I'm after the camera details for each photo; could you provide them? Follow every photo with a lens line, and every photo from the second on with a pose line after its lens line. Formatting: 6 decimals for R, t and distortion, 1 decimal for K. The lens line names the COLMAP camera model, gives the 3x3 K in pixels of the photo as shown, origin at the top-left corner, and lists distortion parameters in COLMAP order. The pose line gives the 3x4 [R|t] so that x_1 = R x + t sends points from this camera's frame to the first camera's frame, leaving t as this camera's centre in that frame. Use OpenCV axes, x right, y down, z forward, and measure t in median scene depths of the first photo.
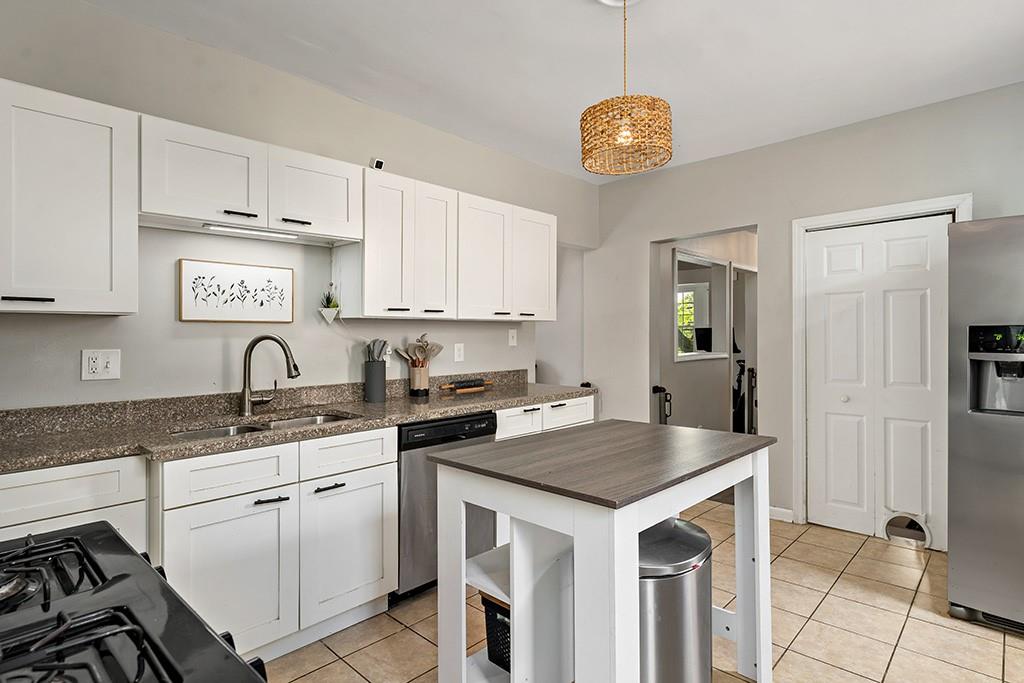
lens RADIAL K [[529.5, 0, 509.3], [0, 529.5, 332.7], [0, 0, 1]] dist [-0.004396, -0.002025]
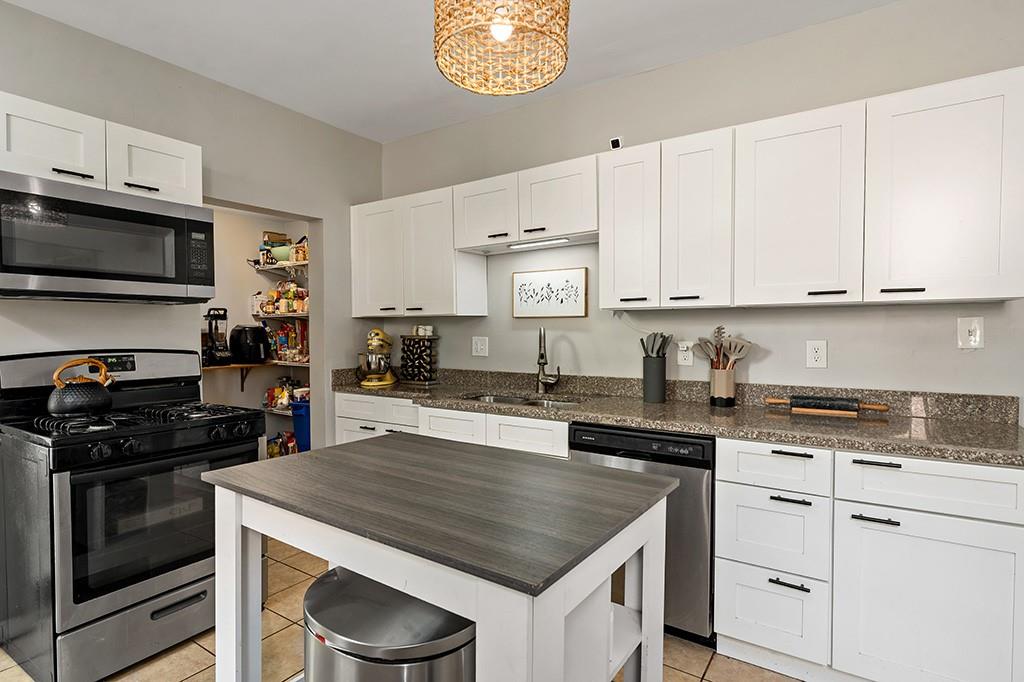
lens RADIAL K [[523.5, 0, 509.5], [0, 523.5, 349.8], [0, 0, 1]] dist [-0.000894, -0.000286]
pose [[0.162678, 0.045884, -0.985612, 0.641758], [0.008476, 0.998816, 0.047898, -0.003609], [0.986643, -0.016146, 0.162096, 0.664640]]
